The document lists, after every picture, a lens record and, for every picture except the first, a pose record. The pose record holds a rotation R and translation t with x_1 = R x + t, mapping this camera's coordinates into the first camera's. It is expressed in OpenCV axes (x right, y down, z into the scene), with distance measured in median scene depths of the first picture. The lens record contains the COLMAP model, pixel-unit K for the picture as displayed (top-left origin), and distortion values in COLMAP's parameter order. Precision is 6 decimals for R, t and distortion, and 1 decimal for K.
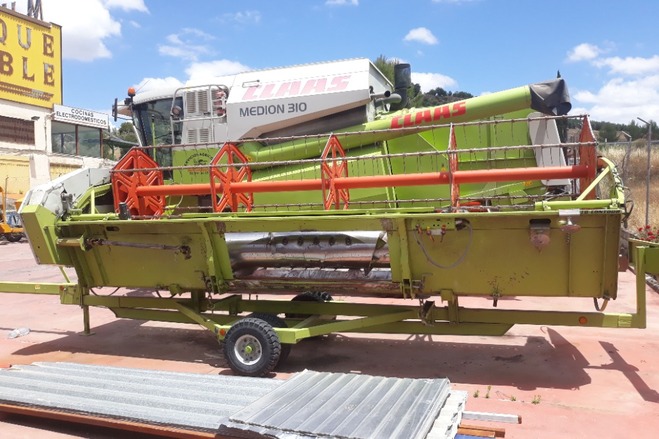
lens RADIAL K [[533.4, 0, 328.8], [0, 533.4, 218.9], [0, 0, 1]] dist [0.018712, -0.005460]
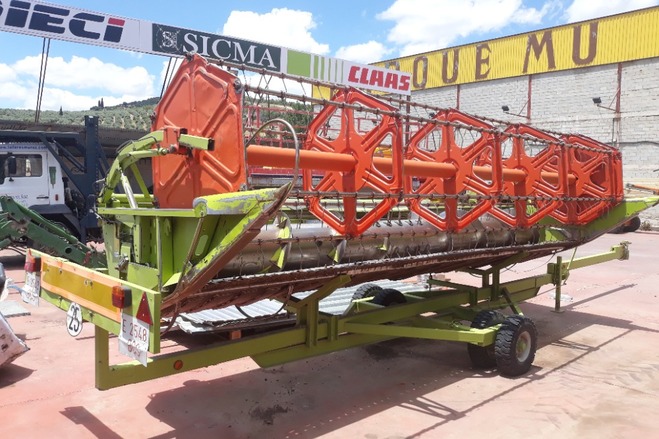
lens RADIAL K [[533.4, 0, 329.5], [0, 533.4, 220.0], [0, 0, 1]] dist [0.018712, -0.005460]
pose [[-0.476595, 0.060651, -0.877028, 0.927820], [-0.020144, 0.996602, 0.079867, -0.061132], [0.878892, 0.055731, -0.473754, 1.412874]]
